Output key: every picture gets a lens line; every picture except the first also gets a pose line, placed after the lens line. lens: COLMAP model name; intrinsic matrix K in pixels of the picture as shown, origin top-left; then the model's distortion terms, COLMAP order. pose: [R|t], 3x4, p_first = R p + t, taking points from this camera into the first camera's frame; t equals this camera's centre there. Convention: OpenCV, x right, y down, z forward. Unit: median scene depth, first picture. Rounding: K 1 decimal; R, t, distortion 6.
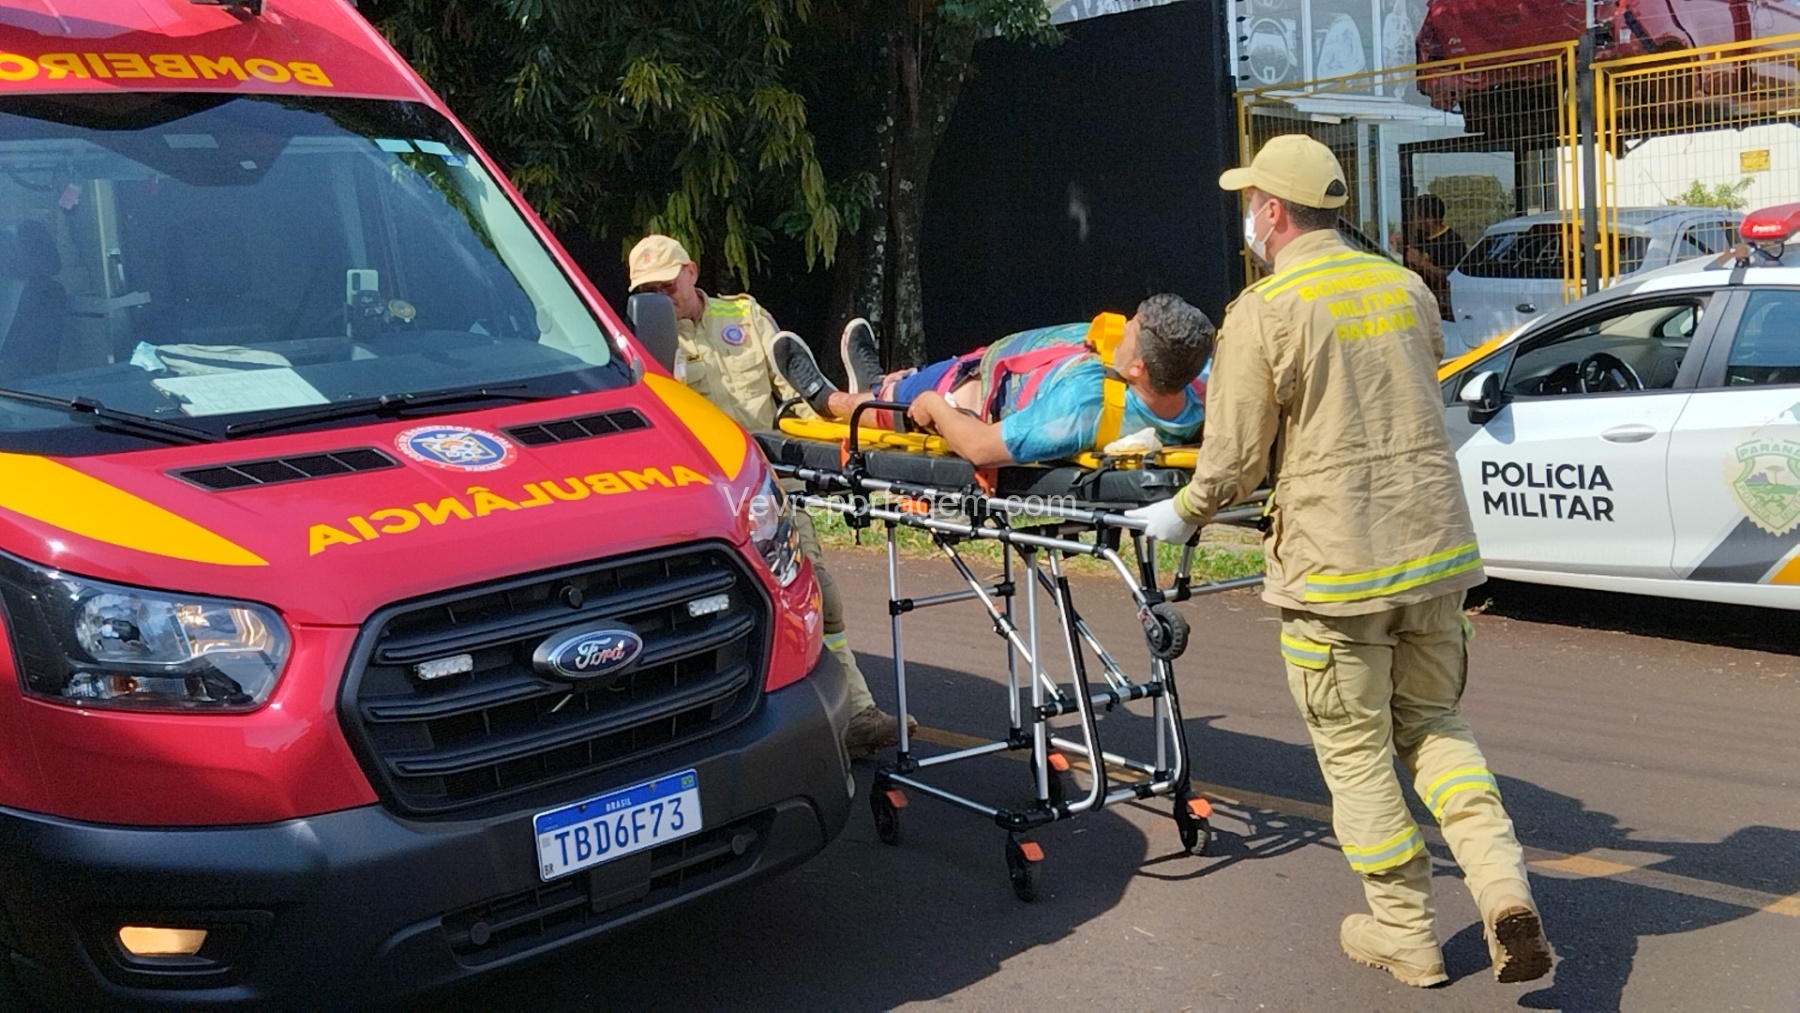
lens RADIAL K [[1448.0, 0, 891.7], [0, 1448.0, 514.2], [0, 0, 1]] dist [0.087589, -0.166817]
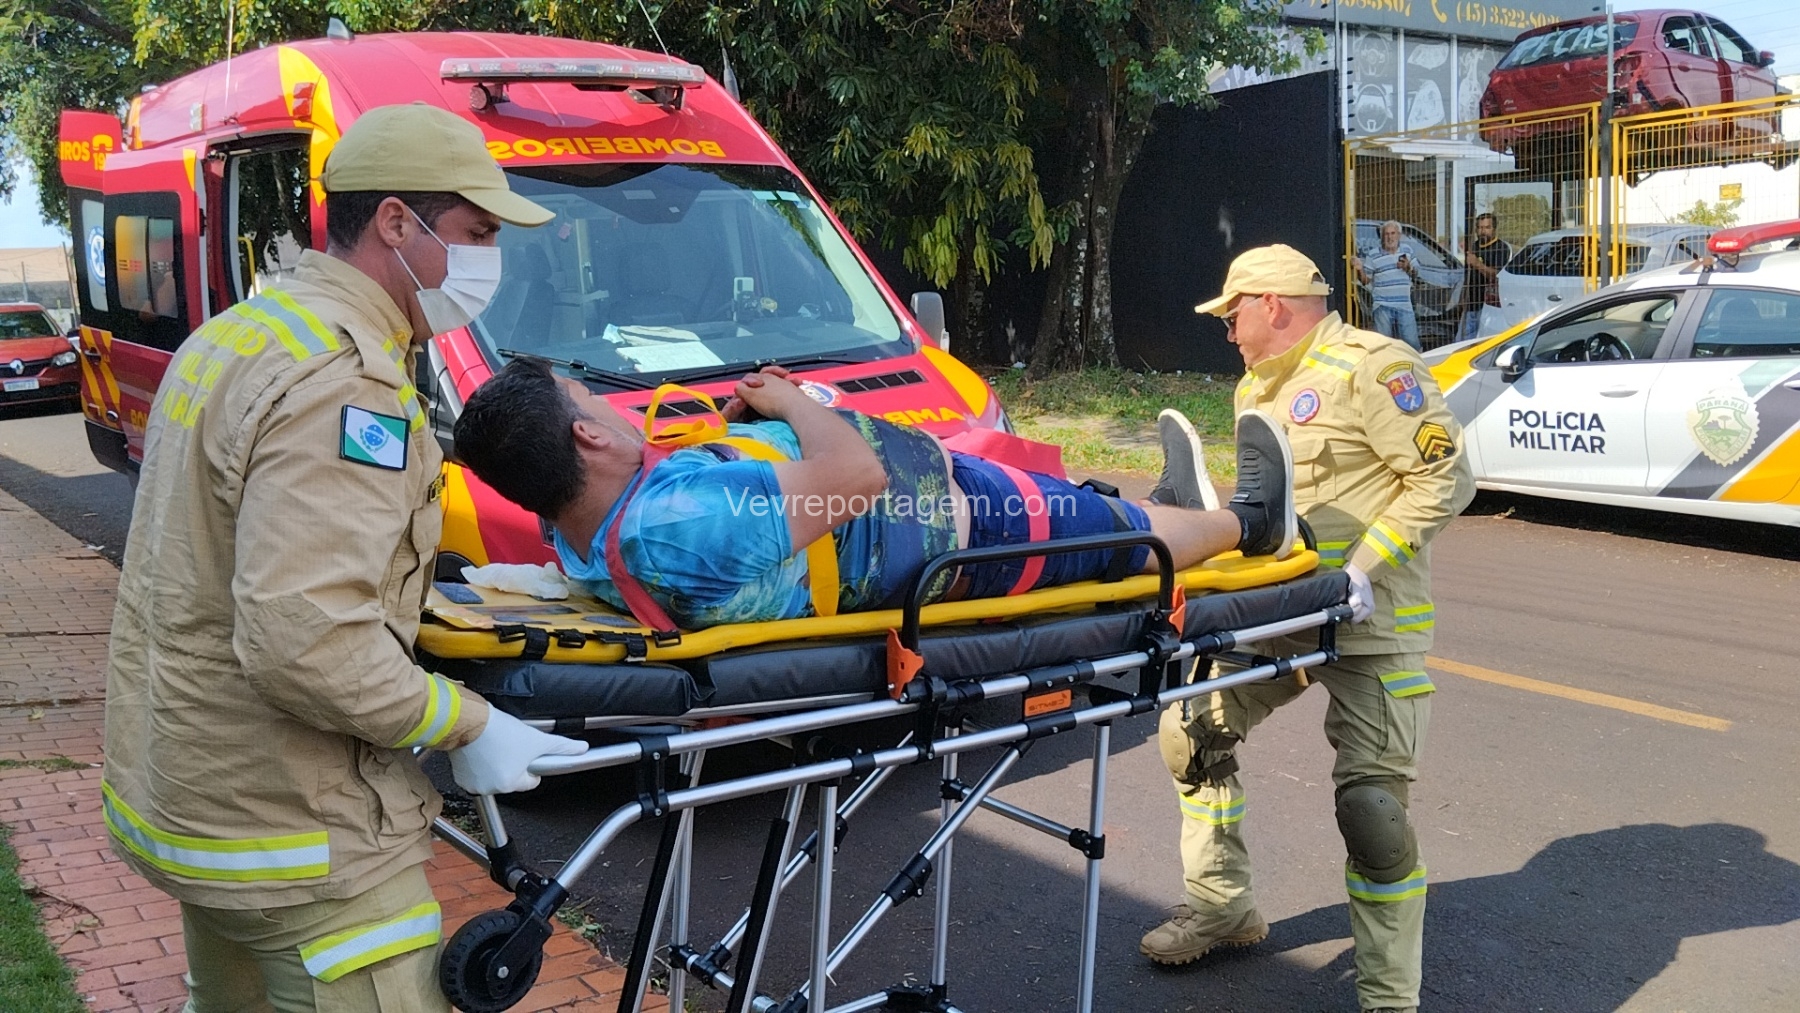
lens RADIAL K [[1448.0, 0, 891.7], [0, 1448.0, 514.2], [0, 0, 1]] dist [0.087589, -0.166817]
pose [[0.987741, 0.024855, -0.154112, 0.034876], [-0.017725, 0.998715, 0.047469, 0.007886], [0.155094, -0.044155, 0.986913, -0.469533]]
